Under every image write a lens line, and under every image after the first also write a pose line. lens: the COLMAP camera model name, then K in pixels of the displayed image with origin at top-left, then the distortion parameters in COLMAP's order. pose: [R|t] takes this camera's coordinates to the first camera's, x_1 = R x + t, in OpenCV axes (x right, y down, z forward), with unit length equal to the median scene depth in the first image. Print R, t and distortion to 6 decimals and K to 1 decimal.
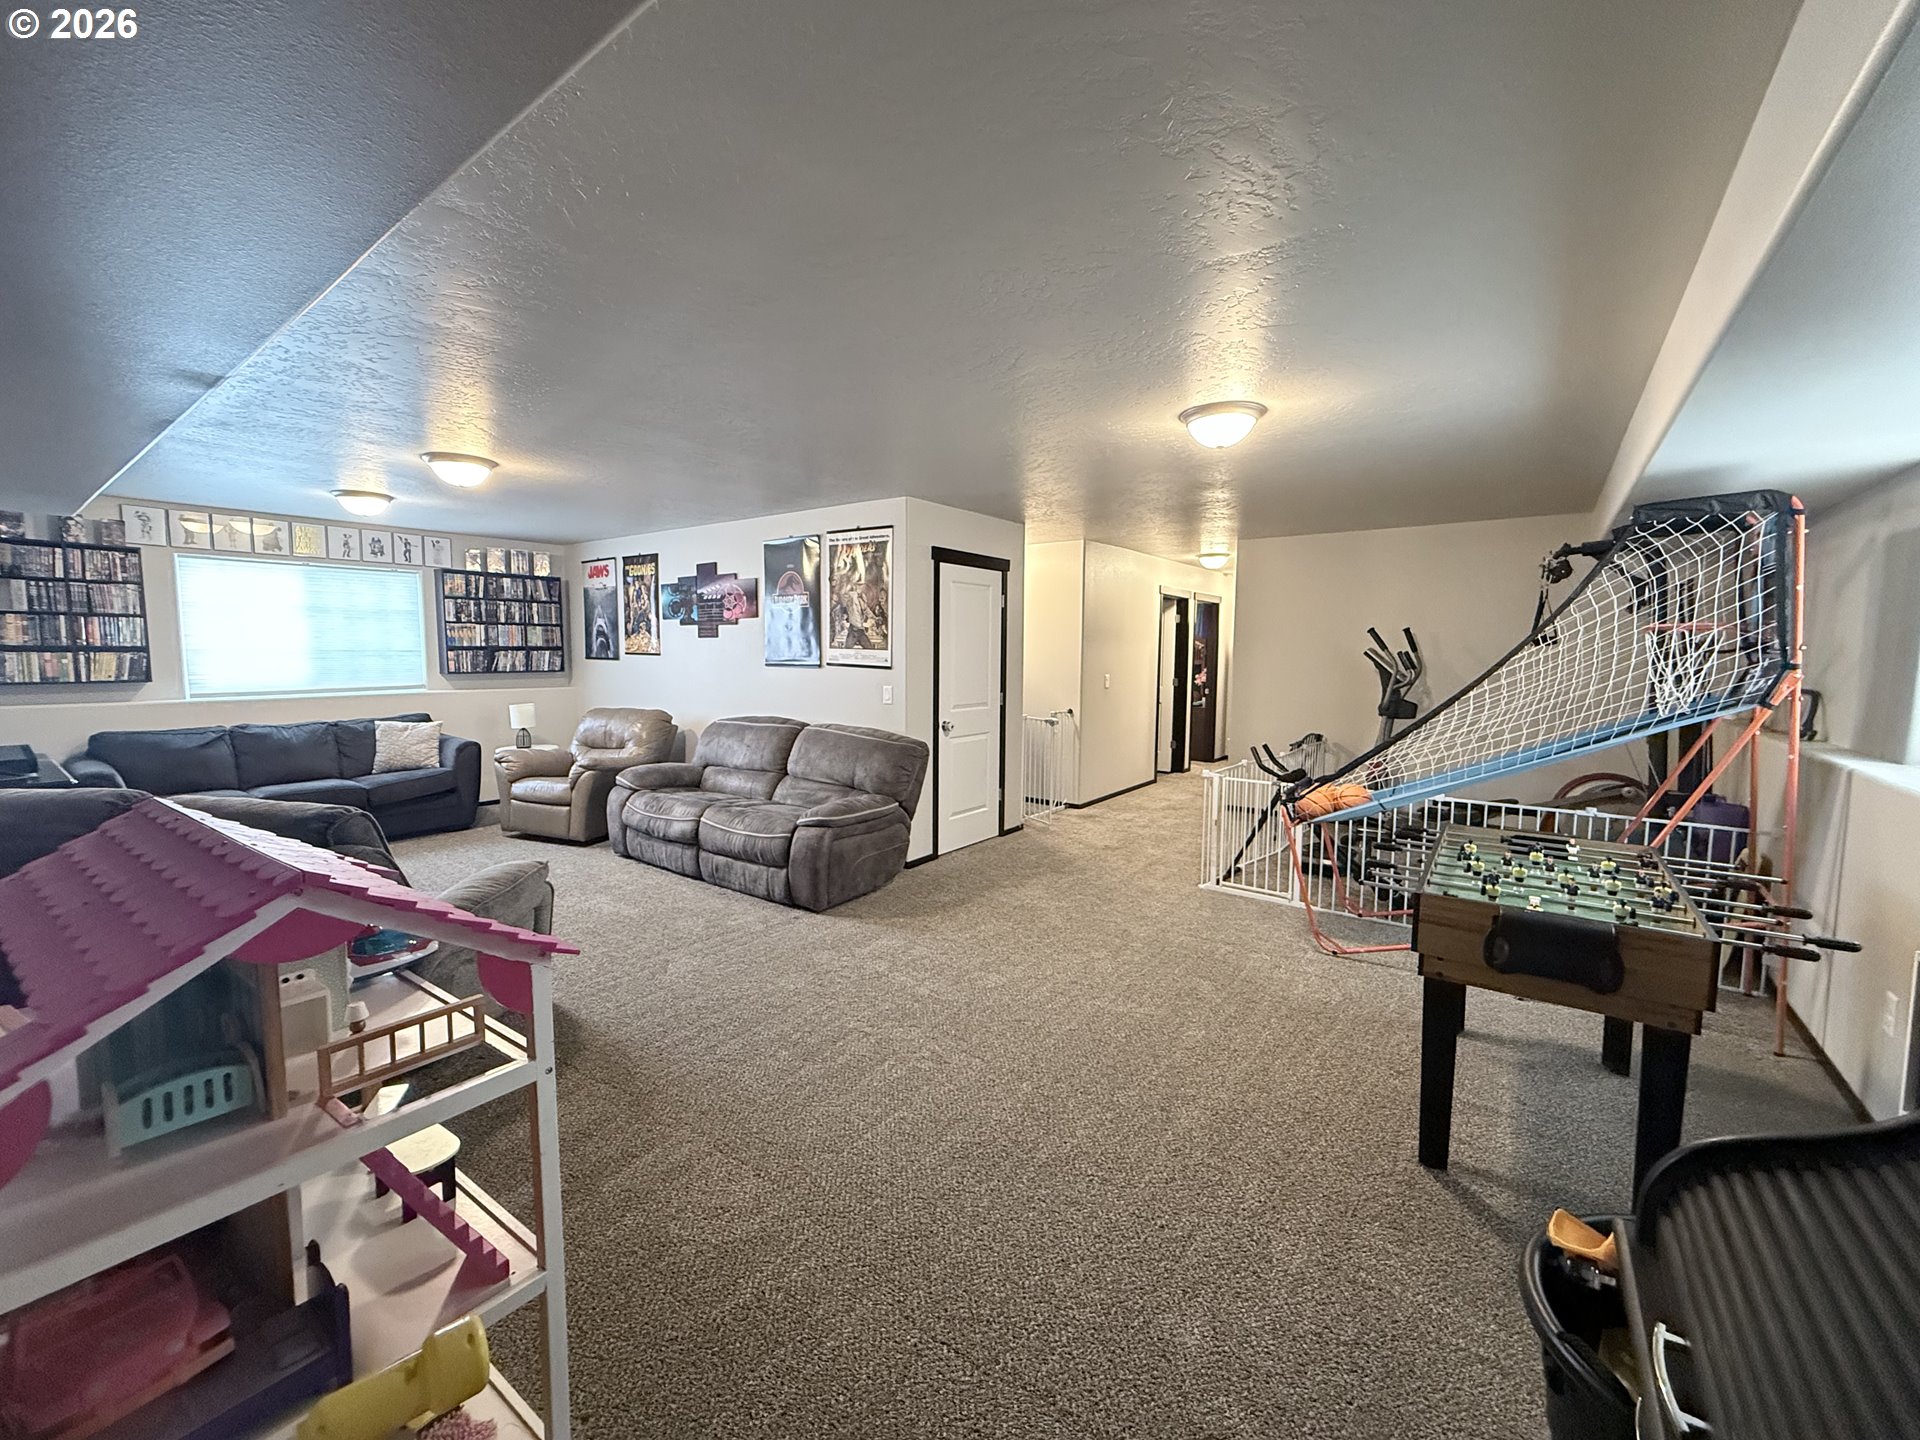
lens RADIAL K [[782.5, 0, 959.6], [0, 782.5, 721.0], [0, 0, 1]] dist [-0.014550, -0.000596]
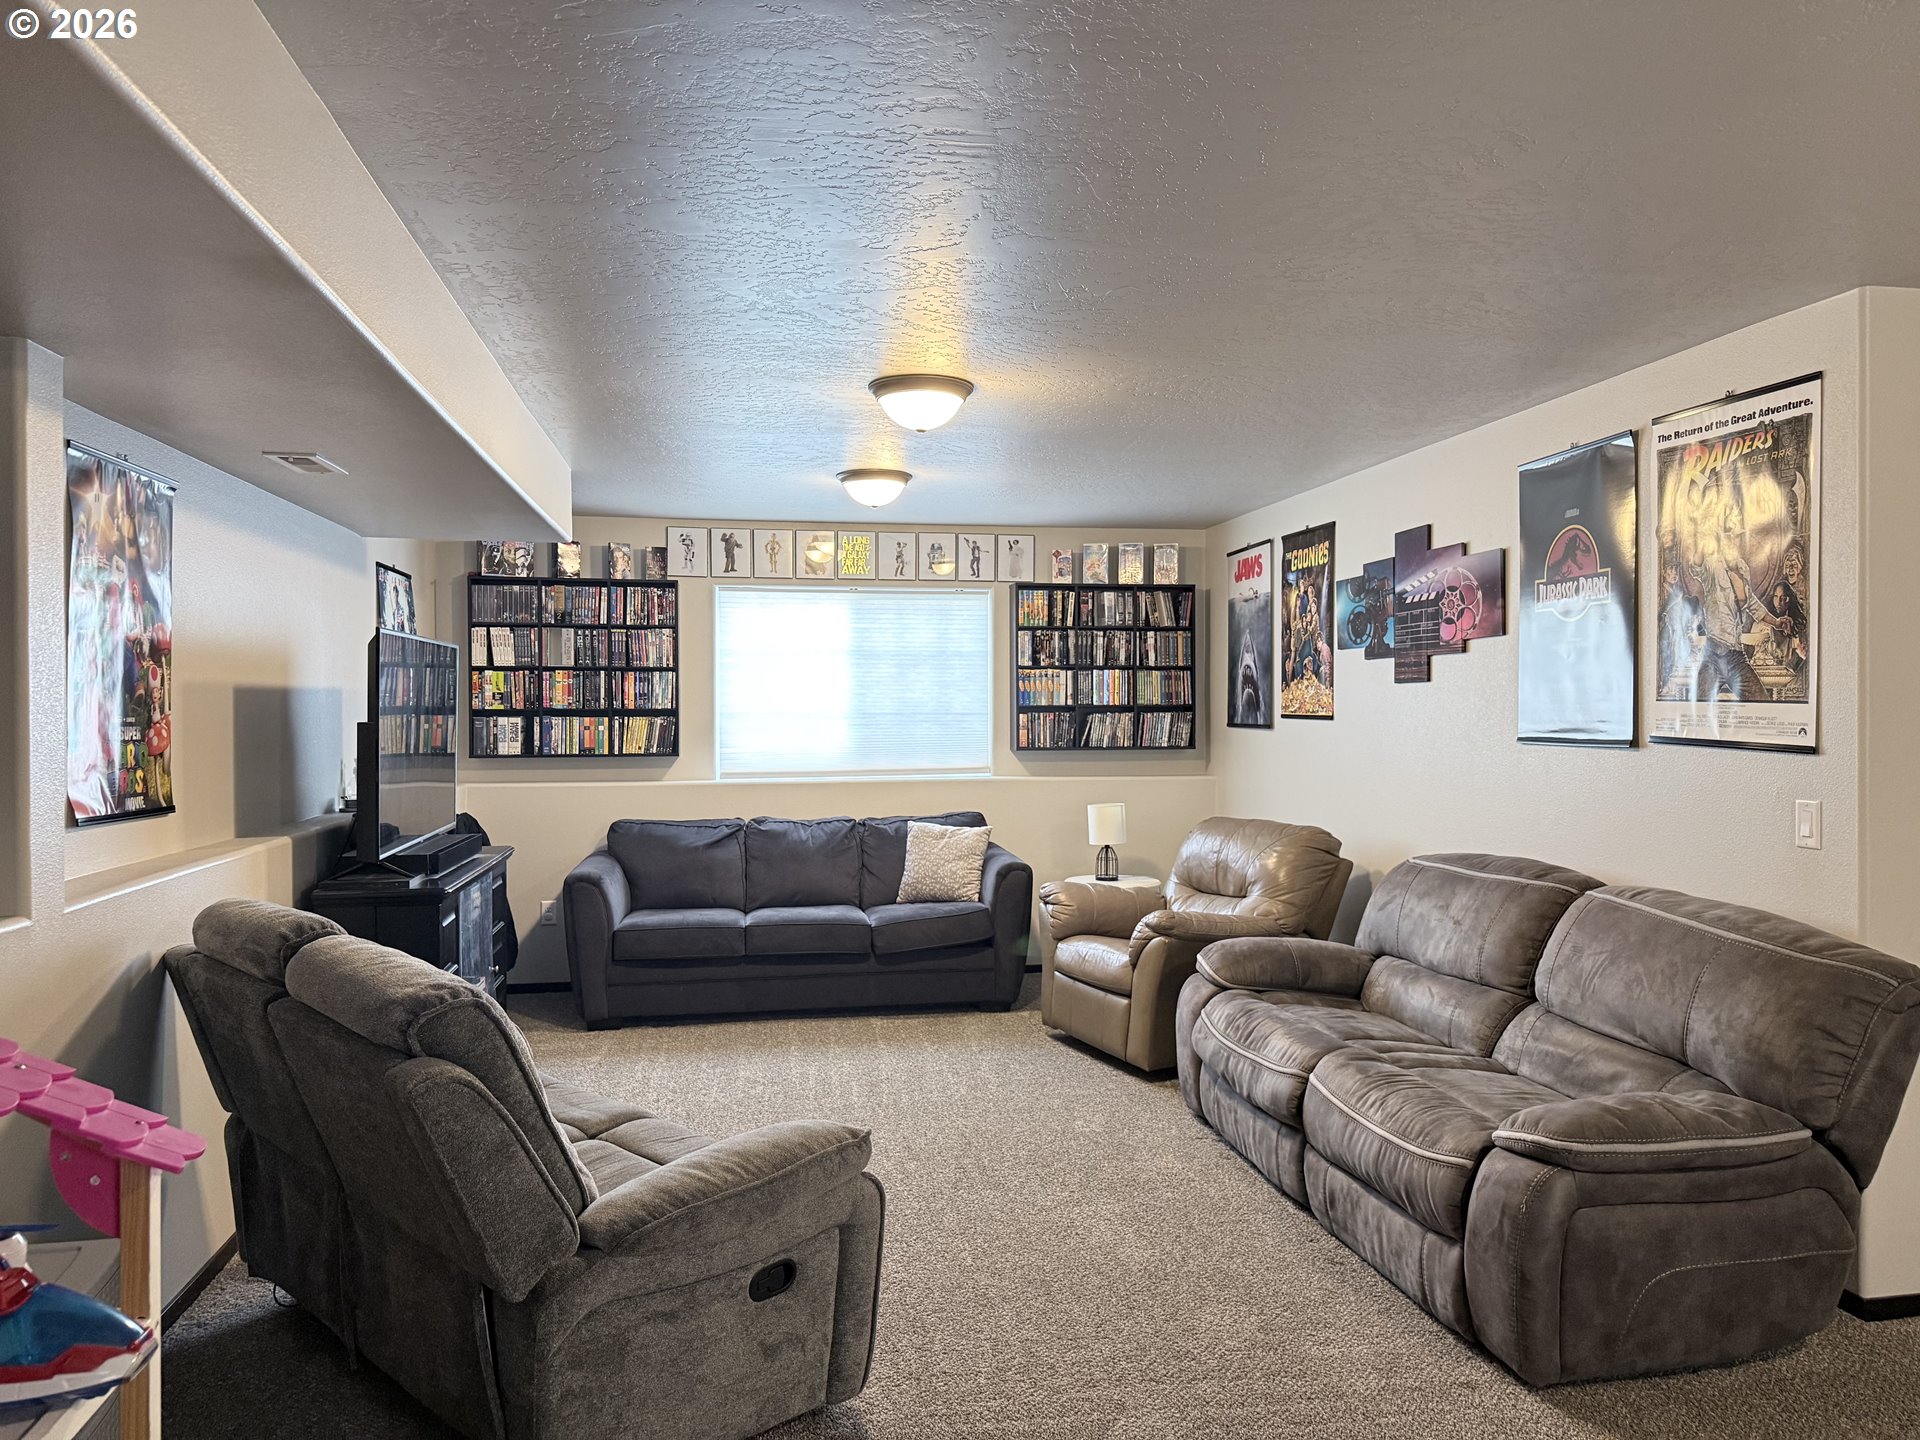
lens RADIAL K [[1332.0, 0, 951.6], [0, 1332.0, 711.8], [0, 0, 1]] dist [0.022289, -0.037280]
pose [[0.709484, -0.008079, -0.704675, 0.064545], [-0.056055, 0.996119, -0.067858, -0.019342], [0.702488, 0.087645, 0.706278, 0.252106]]
